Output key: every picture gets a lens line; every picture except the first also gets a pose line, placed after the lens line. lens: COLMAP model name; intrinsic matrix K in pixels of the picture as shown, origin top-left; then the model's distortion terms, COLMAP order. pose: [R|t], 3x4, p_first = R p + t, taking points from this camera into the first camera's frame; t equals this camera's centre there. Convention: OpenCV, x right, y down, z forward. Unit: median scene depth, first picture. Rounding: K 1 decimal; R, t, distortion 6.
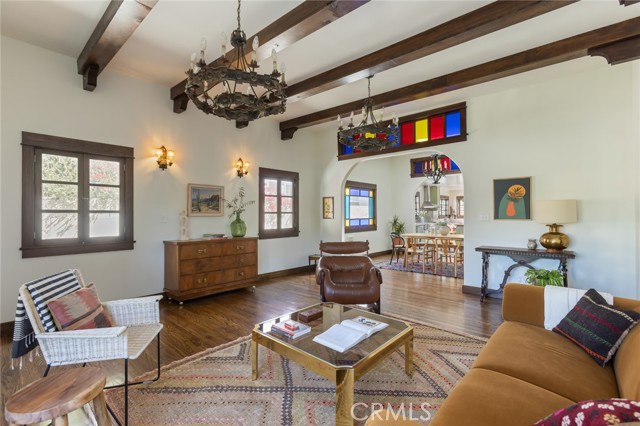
lens RADIAL K [[290.7, 0, 313.2], [0, 290.7, 208.3], [0, 0, 1]] dist [-0.012561, 0.009727]
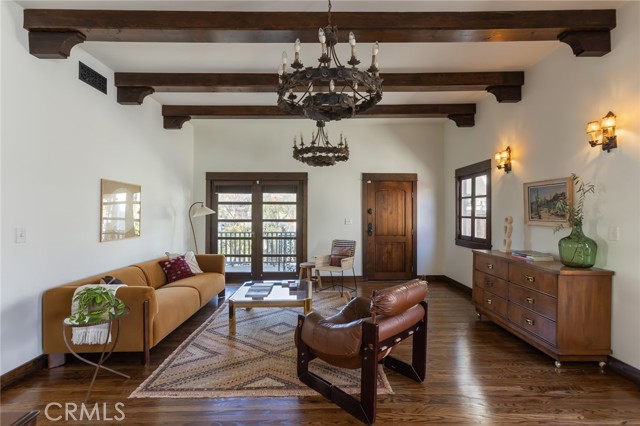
lens RADIAL K [[290.7, 0, 314.6], [0, 290.7, 214.1], [0, 0, 1]] dist [-0.012561, 0.009727]
pose [[-0.733698, -0.016819, -0.679267, 0.455658], [-0.016415, 0.999841, -0.007026, 0.012038], [0.679277, 0.005995, -0.733857, 1.042856]]
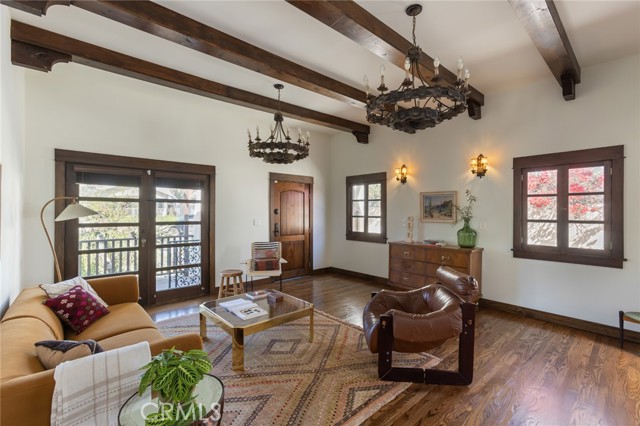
lens RADIAL K [[290.7, 0, 326.3], [0, 290.7, 212.9], [0, 0, 1]] dist [-0.012561, 0.009727]
pose [[-0.101523, -0.014819, -0.994723, 0.627393], [-0.006143, 0.999879, -0.014269, 0.010318], [0.994814, 0.004662, -0.101602, 0.660834]]
